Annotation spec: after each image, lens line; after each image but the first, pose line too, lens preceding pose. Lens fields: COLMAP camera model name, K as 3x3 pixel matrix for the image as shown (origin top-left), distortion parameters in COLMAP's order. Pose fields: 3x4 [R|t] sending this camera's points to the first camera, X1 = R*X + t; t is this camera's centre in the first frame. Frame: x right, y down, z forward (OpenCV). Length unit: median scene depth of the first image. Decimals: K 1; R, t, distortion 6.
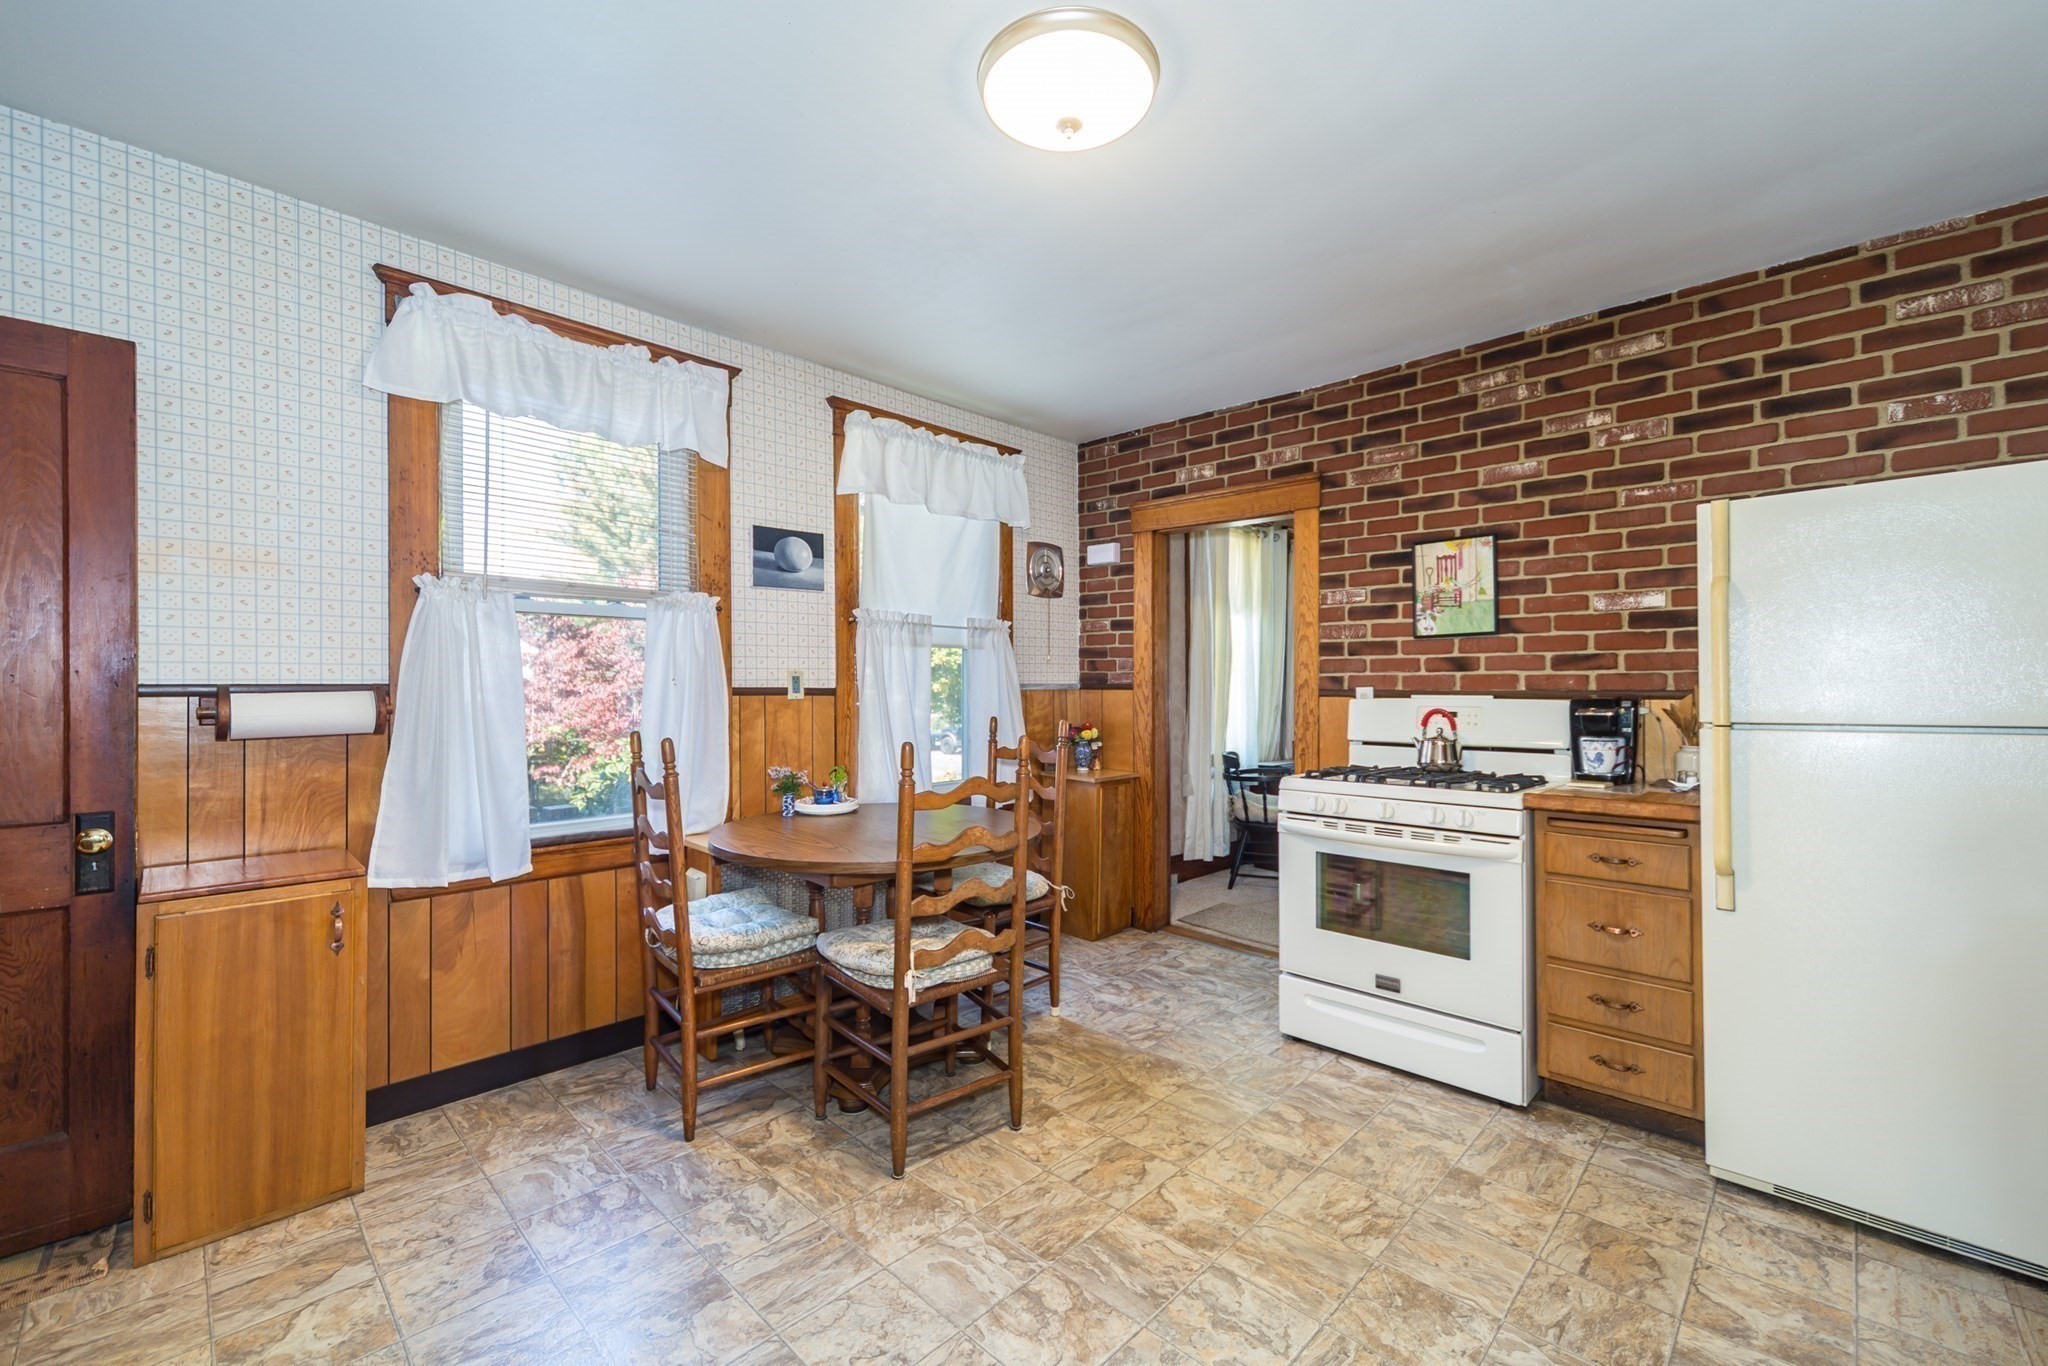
lens RADIAL K [[842.6, 0, 1041.0], [0, 842.6, 680.5], [0, 0, 1]] dist [0.002806, 0.000254]
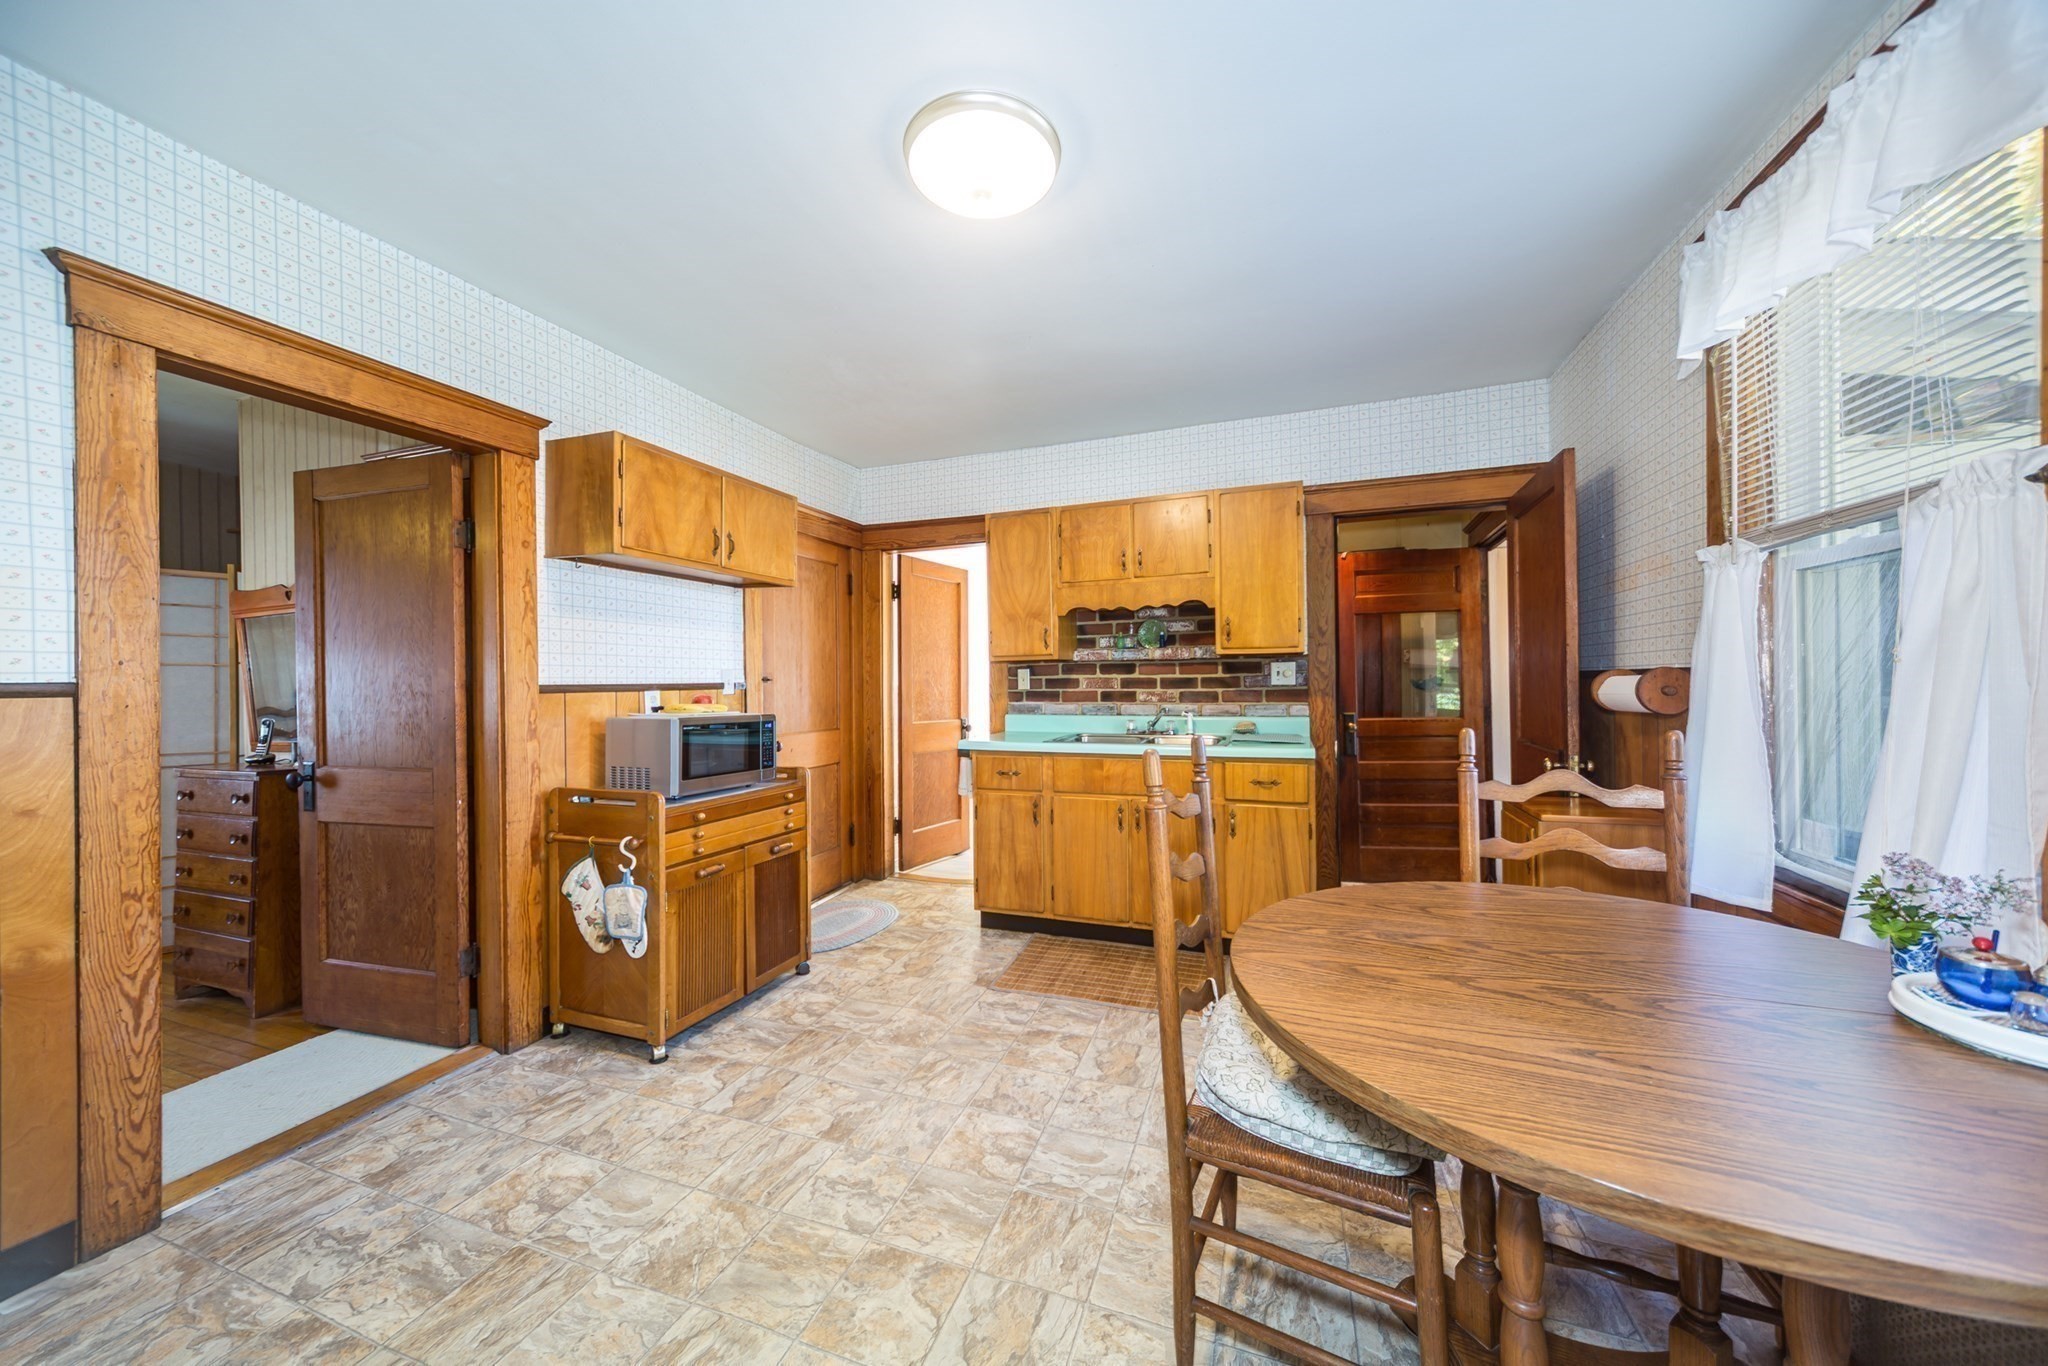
lens RADIAL K [[701.6, 0, 1016.0], [0, 701.6, 683.5], [0, 0, 1]] dist [0.004951, 0.000183]
pose [[-0.922019, 0.014786, -0.386863, 0.212323], [0.017135, 0.999850, -0.002624, 0.011378], [0.386766, -0.009048, -0.922134, 1.093169]]
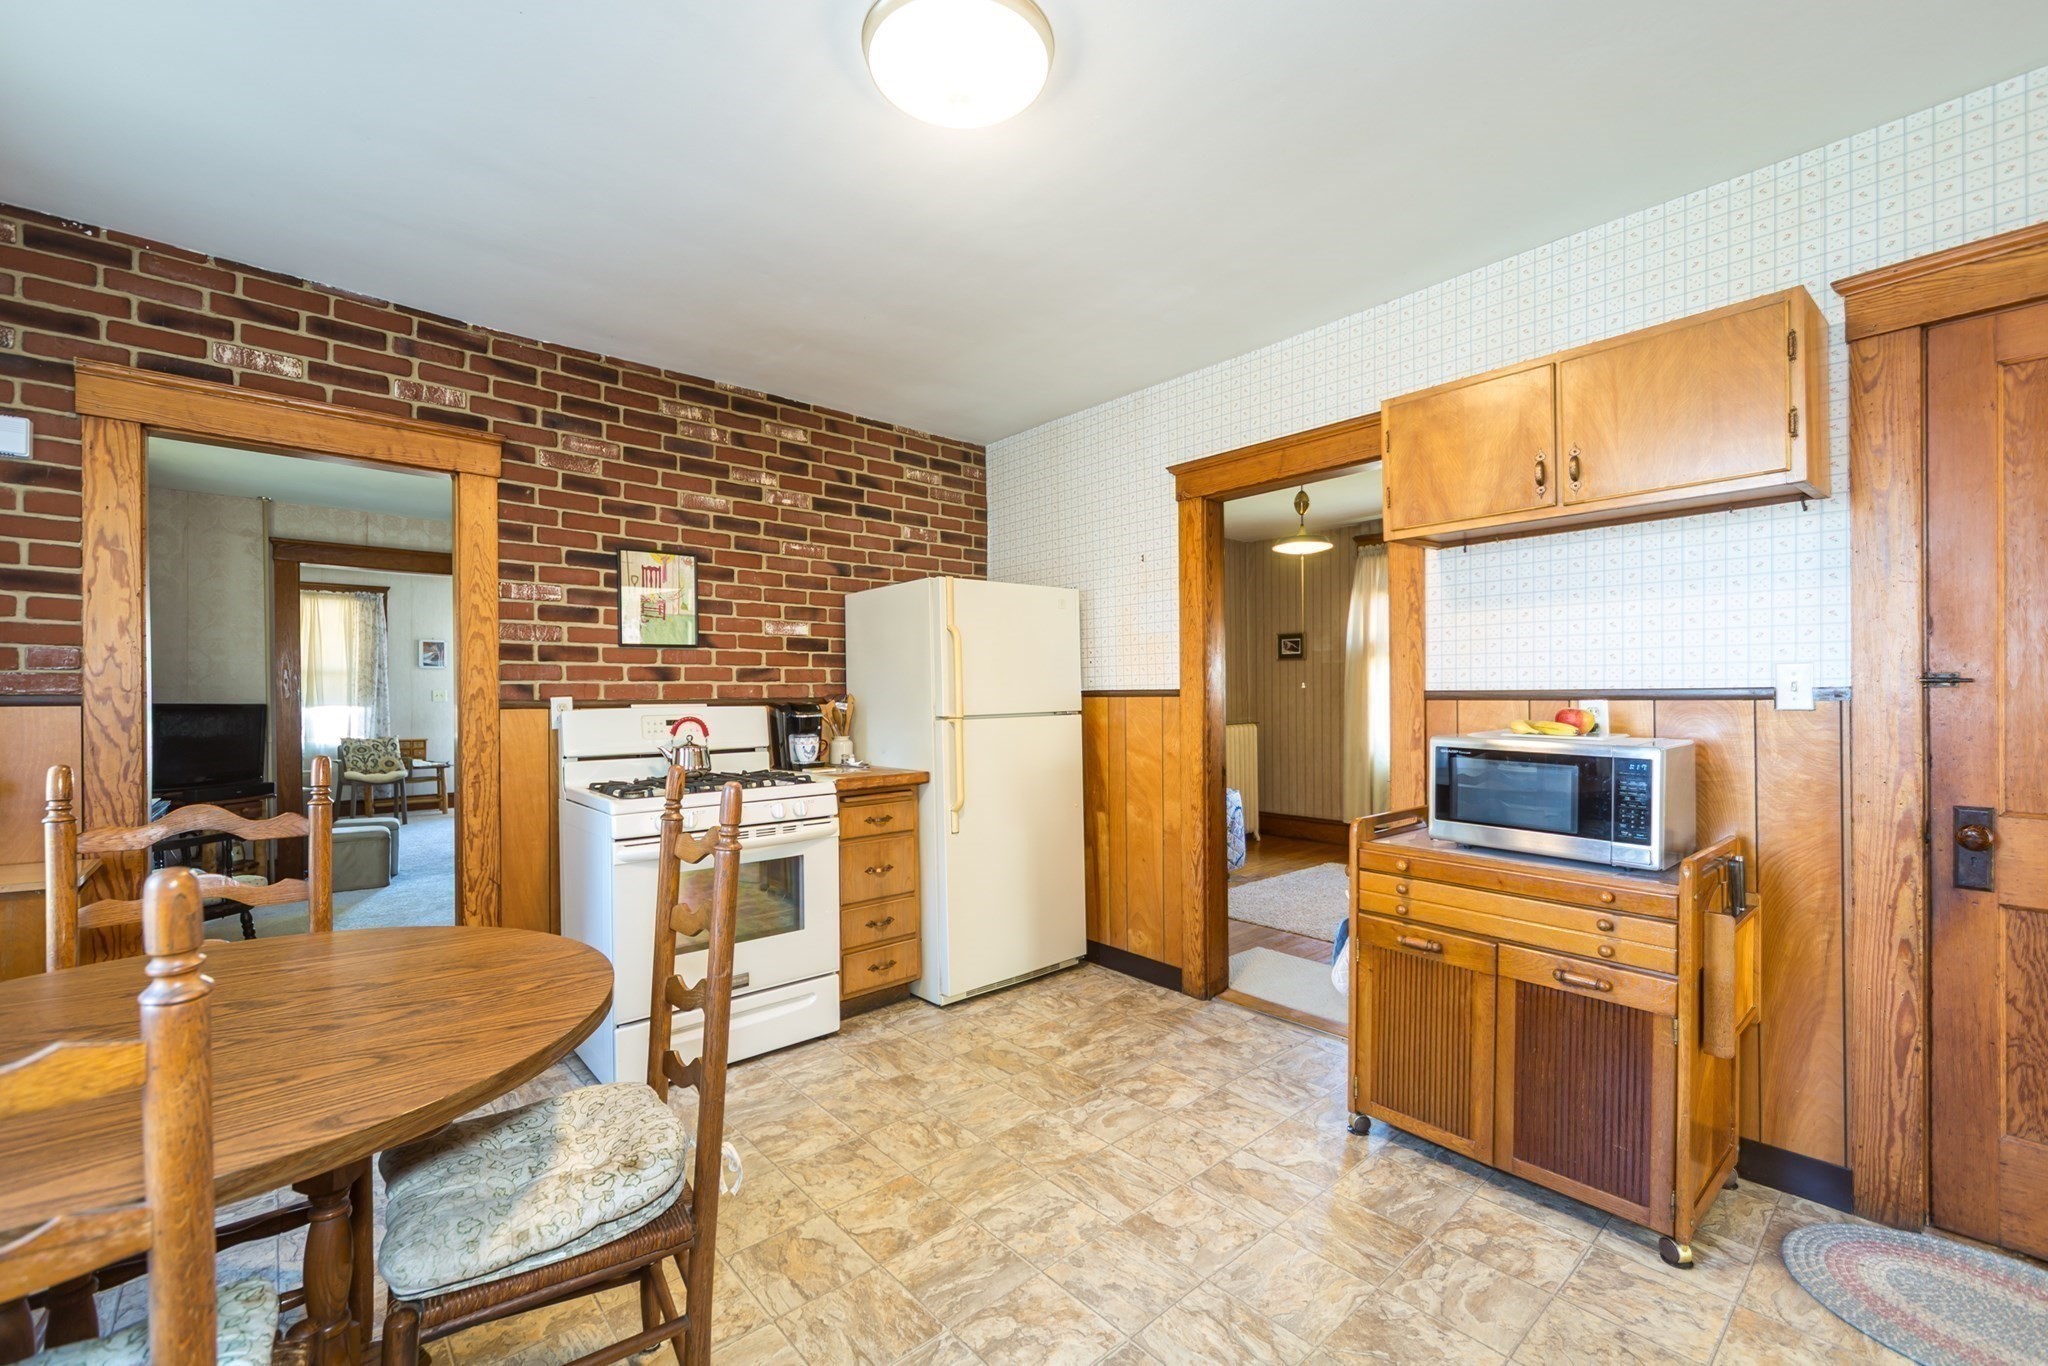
lens RADIAL K [[842.6, 0, 1019.0], [0, 842.6, 695.1], [0, 0, 1]] dist [0.002806, 0.000254]
pose [[0.091886, -0.001333, 0.995769, -0.515575], [-0.000499, 0.999999, 0.001385, 0.005094], [-0.995769, -0.000624, 0.091885, 0.490112]]
